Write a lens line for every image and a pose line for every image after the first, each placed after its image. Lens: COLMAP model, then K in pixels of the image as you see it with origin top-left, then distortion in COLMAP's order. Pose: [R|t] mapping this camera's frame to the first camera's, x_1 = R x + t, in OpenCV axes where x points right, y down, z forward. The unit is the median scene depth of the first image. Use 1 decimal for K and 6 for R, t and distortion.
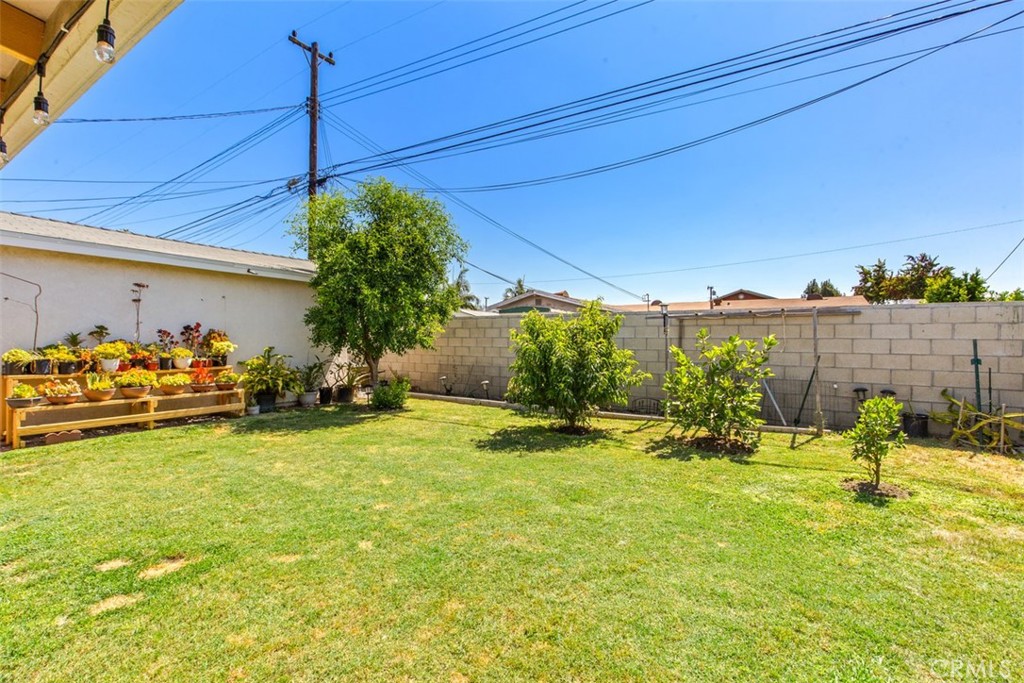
lens RADIAL K [[461.0, 0, 503.2], [0, 461.0, 340.8], [0, 0, 1]] dist [-0.000512, 0.000213]
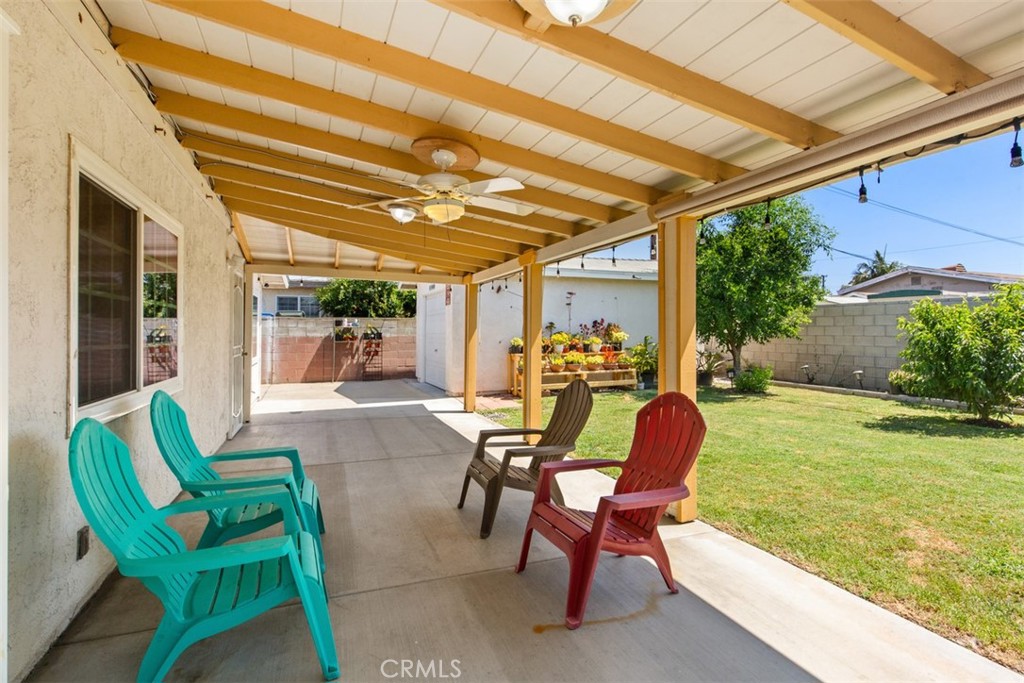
lens RADIAL K [[483.2, 0, 520.3], [0, 483.2, 326.1], [0, 0, 1]] dist [0.001525, -0.000145]
pose [[0.825853, -0.014943, -0.563687, -0.064695], [0.009276, 0.999874, -0.012915, -0.000810], [0.563809, 0.005437, 0.825887, -0.307893]]
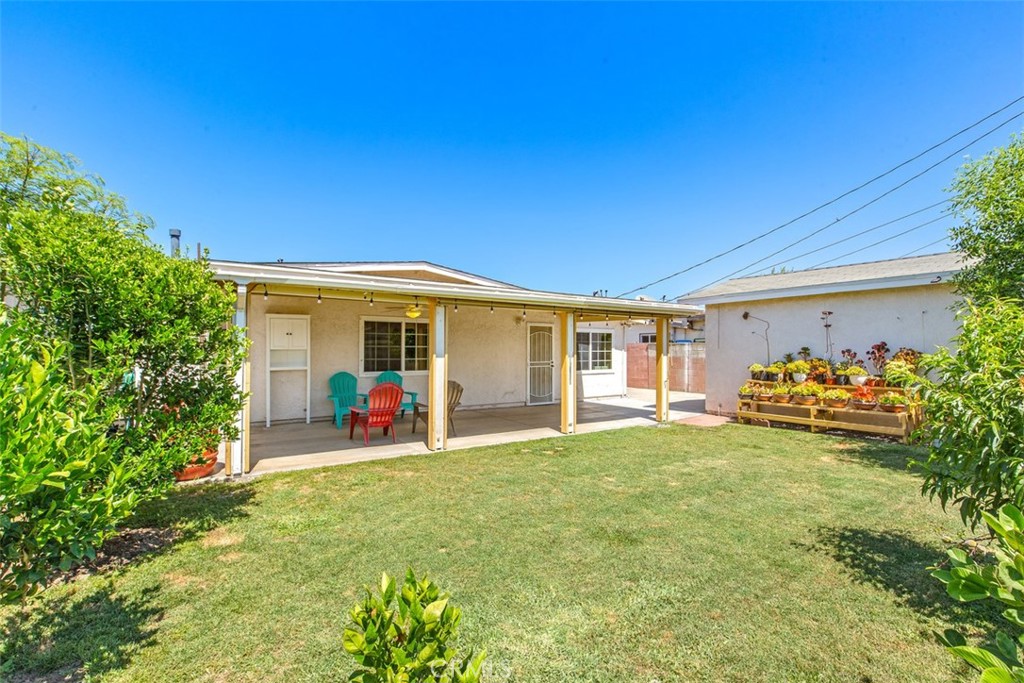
lens RADIAL K [[461.0, 0, 512.7], [0, 461.0, 343.0], [0, 0, 1]] dist [-0.000512, 0.000213]
pose [[-0.364011, -0.020862, -0.931161, 0.580933], [-0.004721, 0.999778, -0.020553, -0.012850], [0.931383, -0.003086, -0.364028, 0.622173]]
